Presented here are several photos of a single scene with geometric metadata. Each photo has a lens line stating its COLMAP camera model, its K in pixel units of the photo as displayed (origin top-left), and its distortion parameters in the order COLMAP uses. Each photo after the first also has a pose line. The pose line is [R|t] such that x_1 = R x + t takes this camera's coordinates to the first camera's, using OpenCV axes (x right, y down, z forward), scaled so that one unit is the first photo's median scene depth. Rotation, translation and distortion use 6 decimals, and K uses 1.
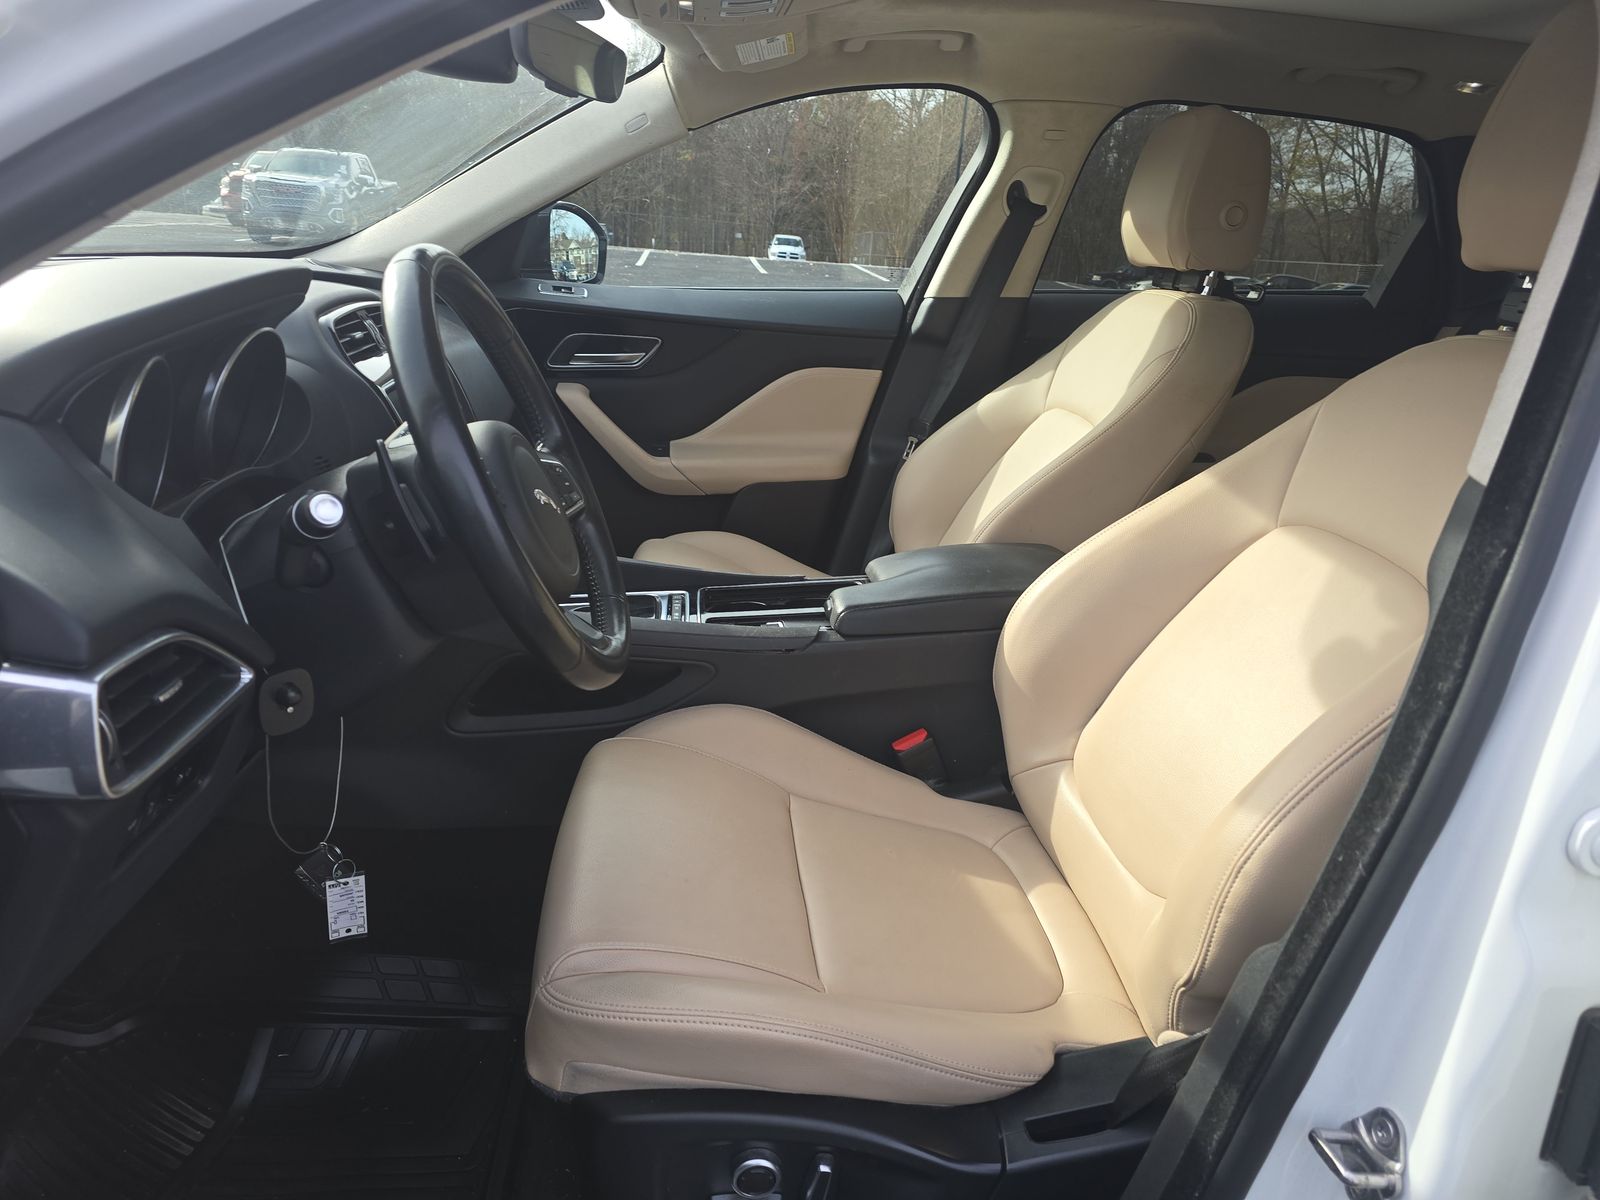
lens RADIAL K [[1063.2, 0, 799.3], [0, 1063.2, 604.1], [0, 0, 1]] dist [0.030944, -0.022603]
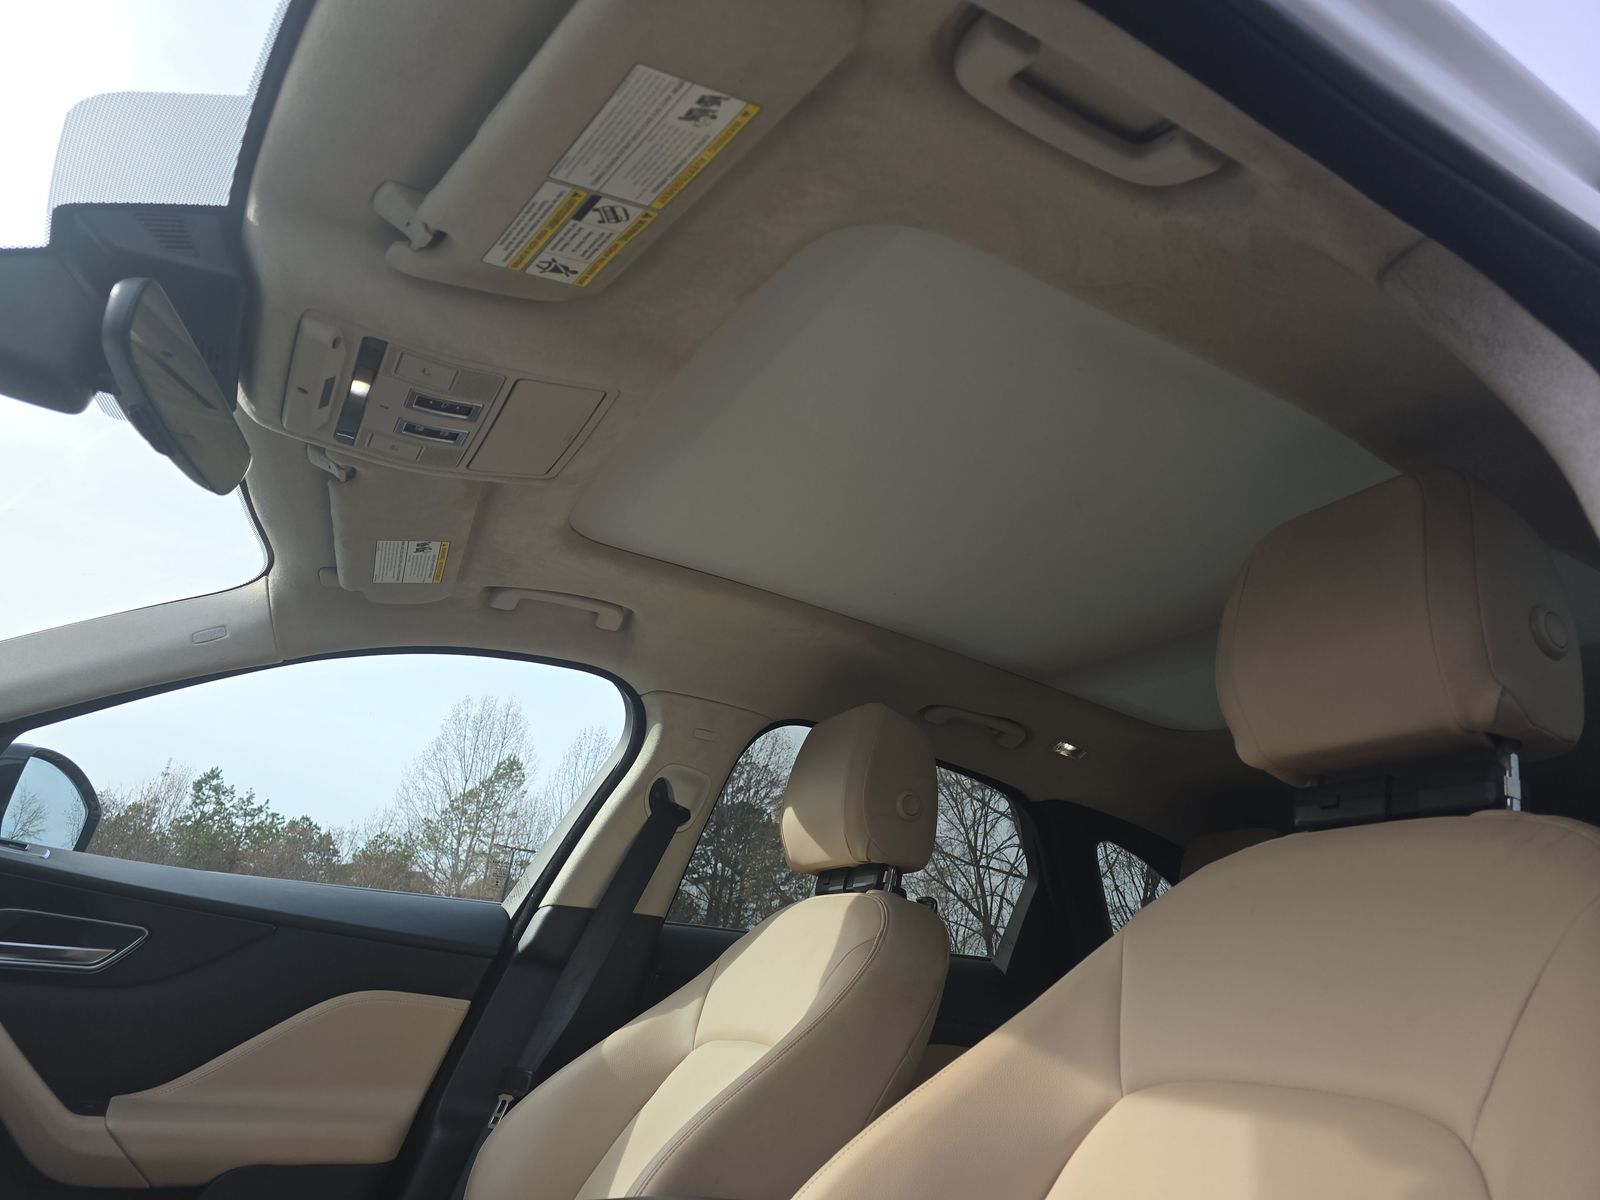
lens RADIAL K [[1063.2, 0, 804.8], [0, 1063.2, 599.3], [0, 0, 1]] dist [0.030944, -0.022603]
pose [[0.914304, 0.197147, 0.353810, -0.030476], [0.078182, 0.771211, -0.631761, 0.058373], [-0.397412, 0.605283, 0.689707, 0.228715]]
